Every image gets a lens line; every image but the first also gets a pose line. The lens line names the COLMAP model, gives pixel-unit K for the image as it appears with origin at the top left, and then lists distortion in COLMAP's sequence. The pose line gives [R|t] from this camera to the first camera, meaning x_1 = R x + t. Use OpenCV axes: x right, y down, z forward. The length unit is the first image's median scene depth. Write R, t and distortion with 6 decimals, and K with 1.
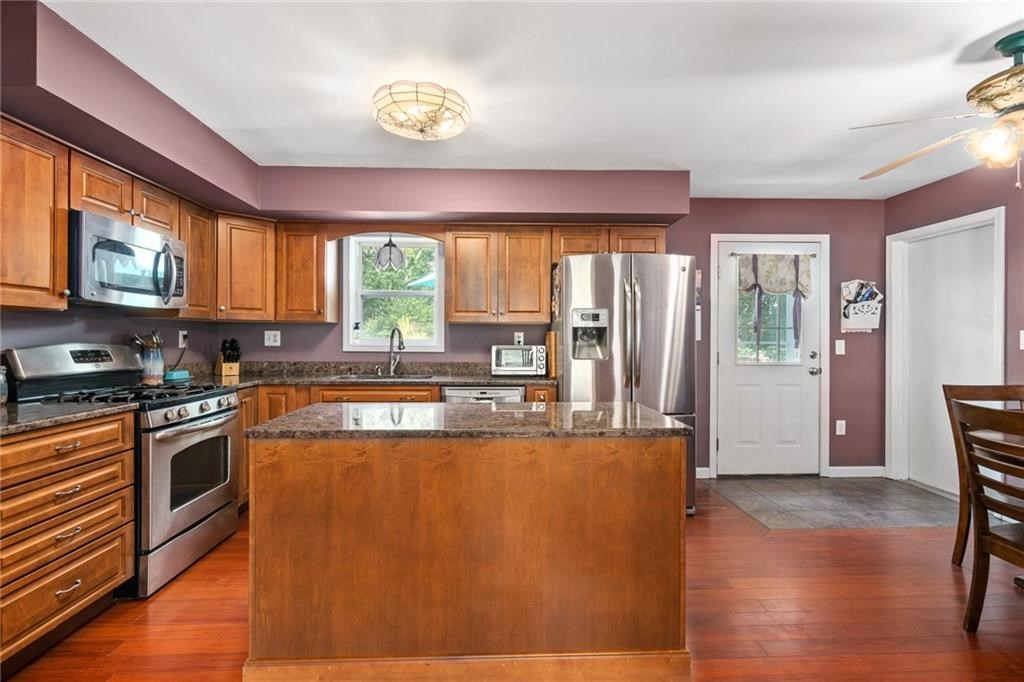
lens RADIAL K [[452.7, 0, 519.3], [0, 452.7, 338.6], [0, 0, 1]] dist [0.000278, 0.000665]
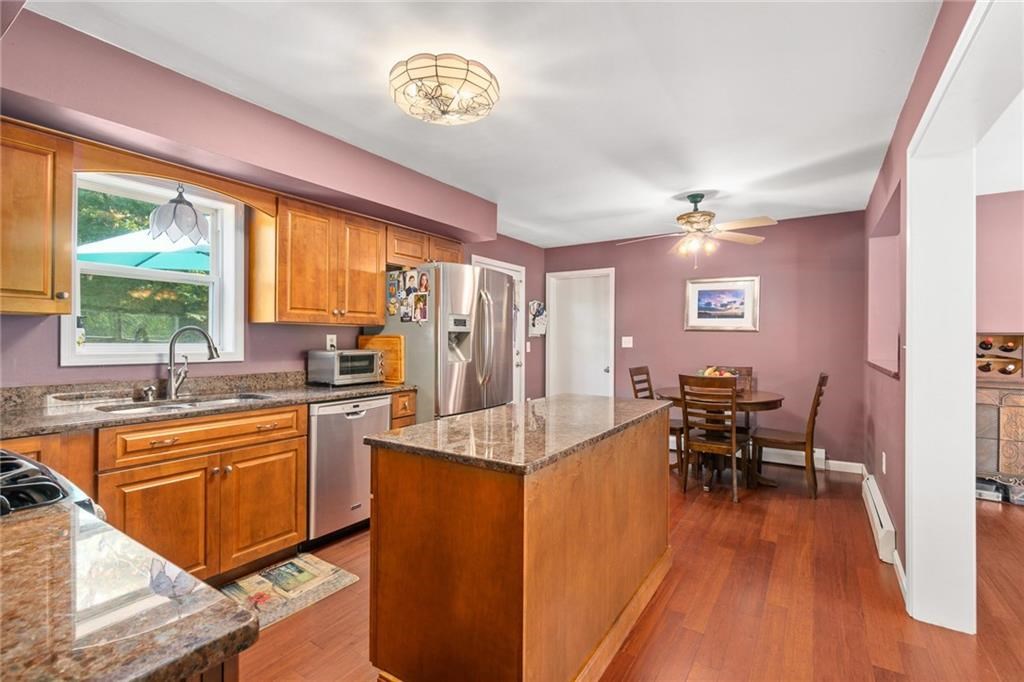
lens RADIAL K [[452.7, 0, 488.6], [0, 452.7, 334.2], [0, 0, 1]] dist [0.000278, 0.000665]
pose [[0.612555, 0.008335, 0.790384, -0.523027], [-0.001141, 0.999953, -0.009661, -0.007182], [-0.790427, 0.005016, 0.612536, 0.234110]]
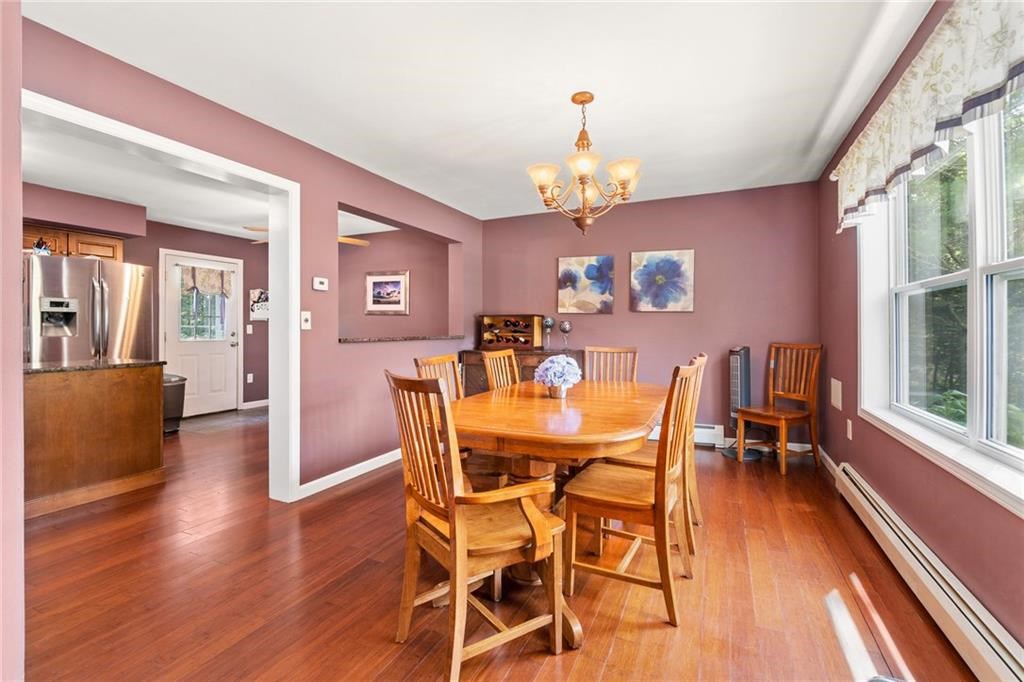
lens RADIAL K [[452.7, 0, 514.9], [0, 452.7, 326.0], [0, 0, 1]] dist [0.000278, 0.000665]
pose [[0.443223, 0.004513, 0.896400, -0.353448], [0.006272, 0.999947, -0.008136, 0.028039], [-0.896389, 0.009228, 0.443172, -0.619489]]
